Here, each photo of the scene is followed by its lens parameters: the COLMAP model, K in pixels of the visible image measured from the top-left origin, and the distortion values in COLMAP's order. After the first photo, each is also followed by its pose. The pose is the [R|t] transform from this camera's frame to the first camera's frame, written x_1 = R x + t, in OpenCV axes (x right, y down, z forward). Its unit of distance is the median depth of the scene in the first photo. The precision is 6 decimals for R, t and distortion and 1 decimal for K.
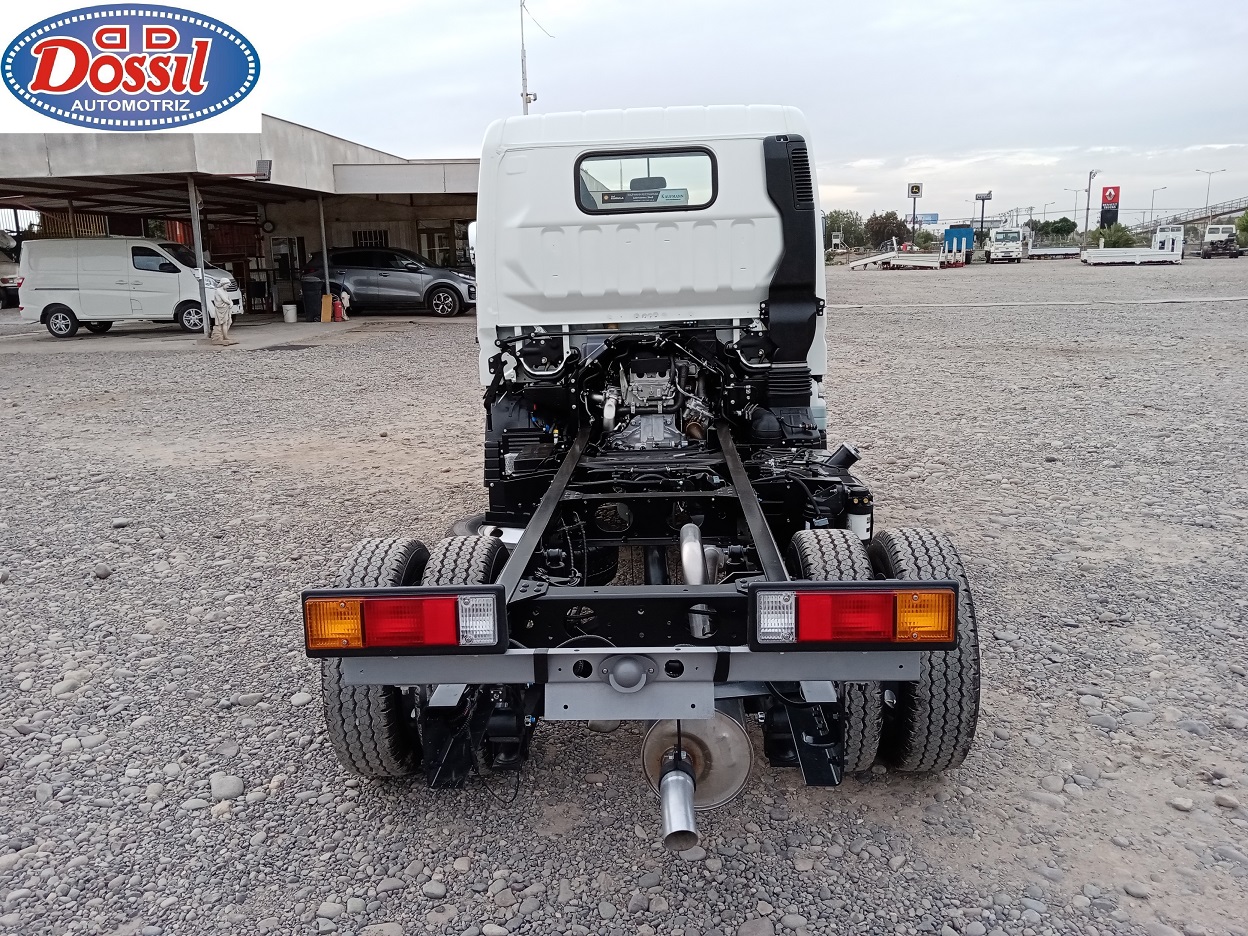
lens RADIAL K [[984.9, 0, 624.0], [0, 984.9, 468.0], [0, 0, 1]] dist [0.072539, -0.139885]
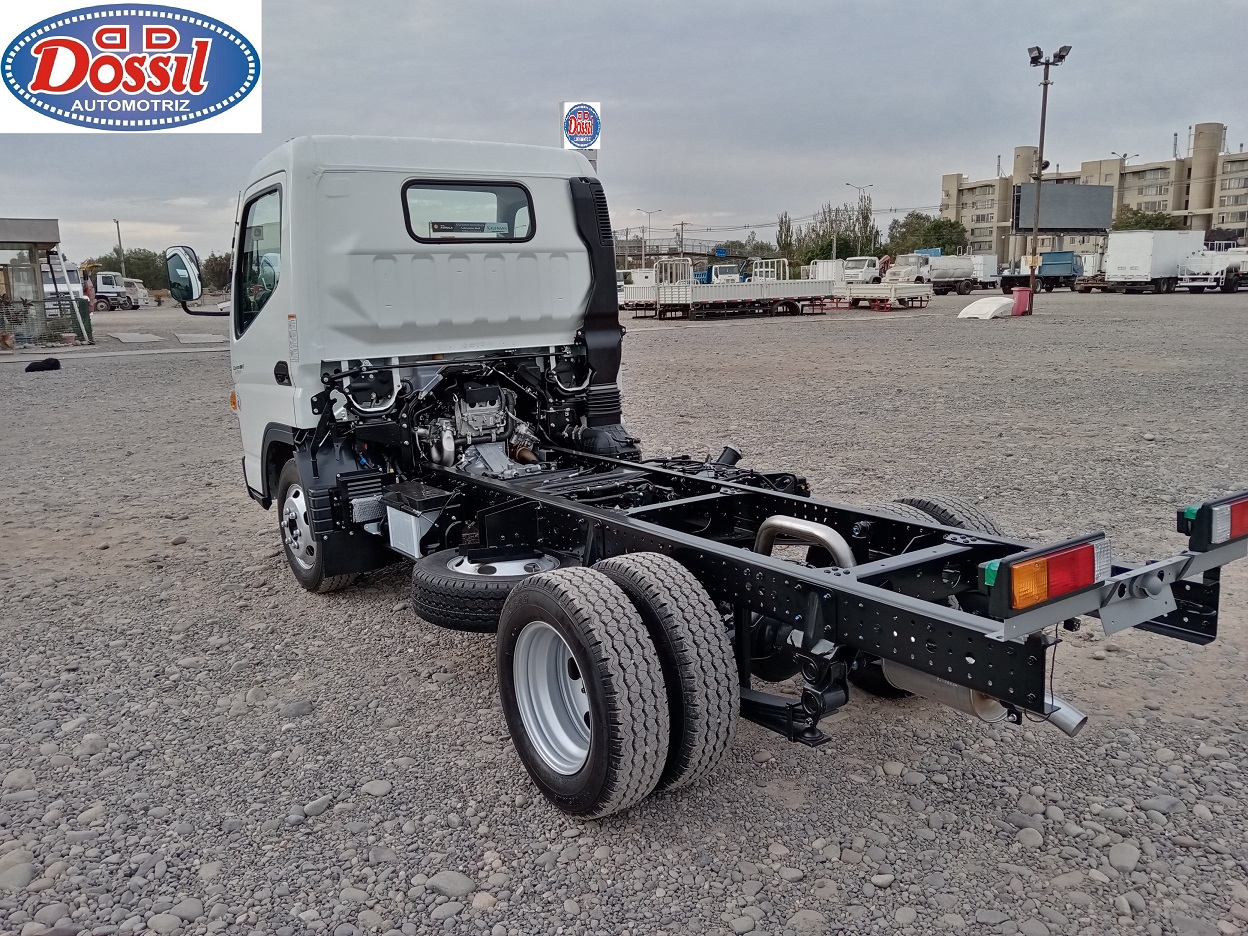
lens RADIAL K [[984.9, 0, 624.0], [0, 984.9, 468.0], [0, 0, 1]] dist [0.072539, -0.139885]
pose [[0.802643, -0.100637, 0.587908, -0.455815], [0.124906, 0.992168, -0.000691, -0.011576], [-0.583234, 0.073988, 0.808928, 0.112130]]
